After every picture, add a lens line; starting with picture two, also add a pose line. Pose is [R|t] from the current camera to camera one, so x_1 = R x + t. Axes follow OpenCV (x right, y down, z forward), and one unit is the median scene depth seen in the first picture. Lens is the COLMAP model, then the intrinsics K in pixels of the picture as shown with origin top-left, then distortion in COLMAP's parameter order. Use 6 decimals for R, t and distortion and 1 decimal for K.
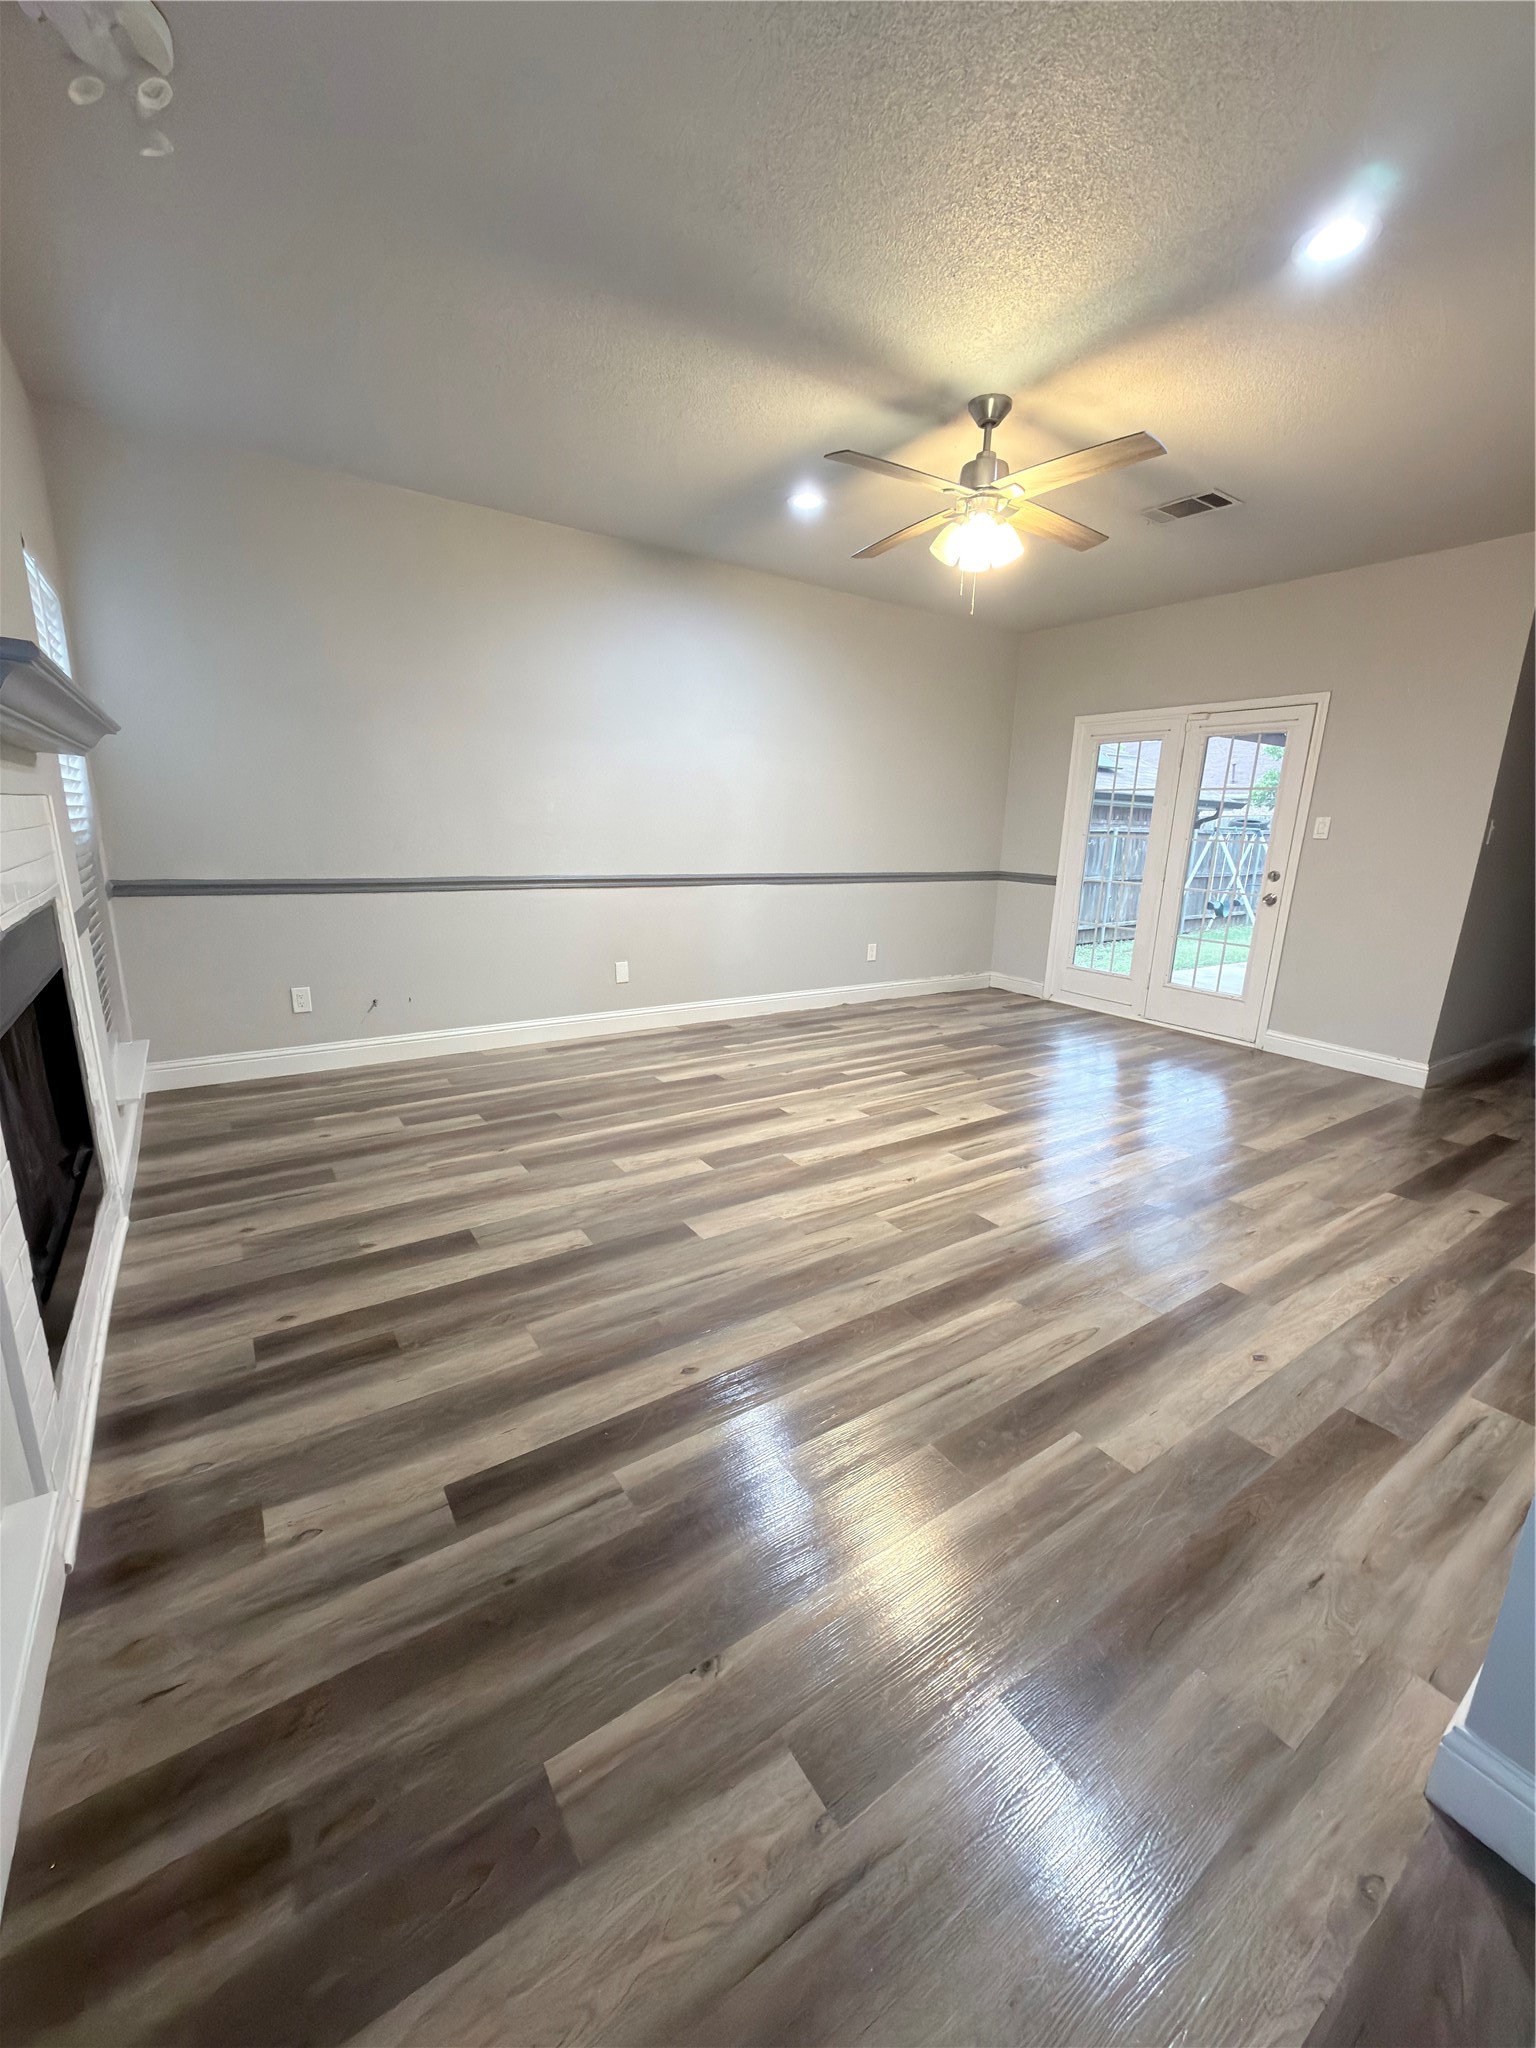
lens RADIAL K [[809.1, 0, 766.3], [0, 809.1, 1024.3], [0, 0, 1]] dist [0.000442, 0.000374]
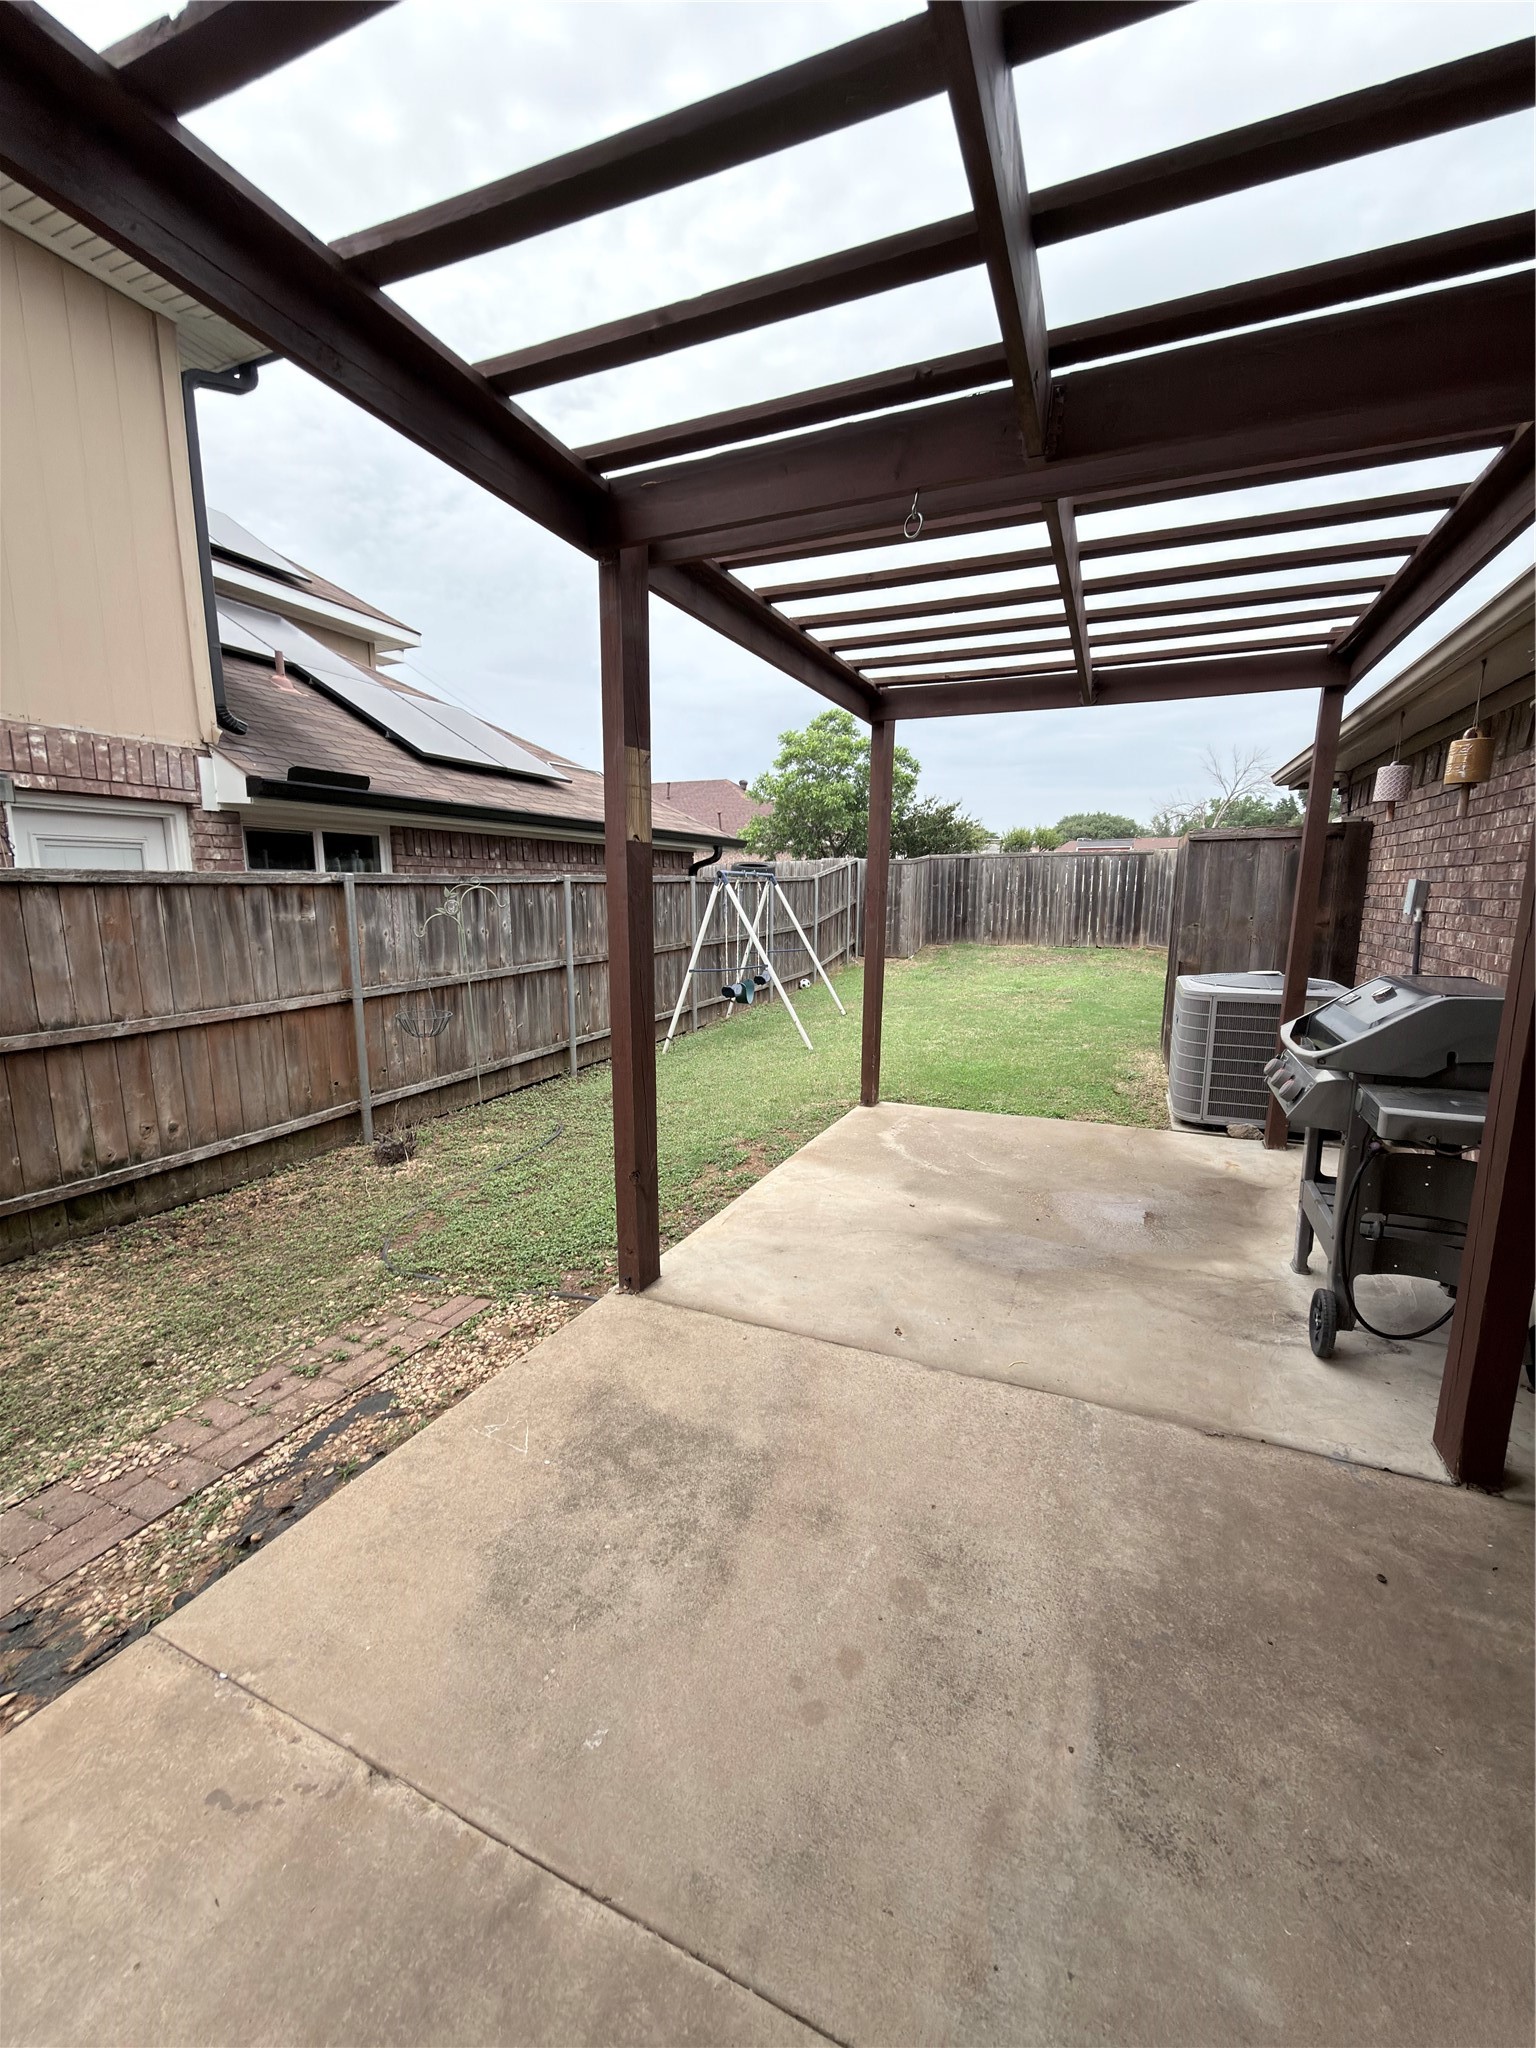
lens RADIAL K [[809.1, 0, 780.5], [0, 809.1, 1018.4], [0, 0, 1]] dist [0.000442, 0.000374]
pose [[0.847354, -0.115558, 0.518303, 0.241255], [0.153608, 0.987648, -0.030928, -0.097159], [-0.508327, 0.105823, 0.854637, 0.419930]]
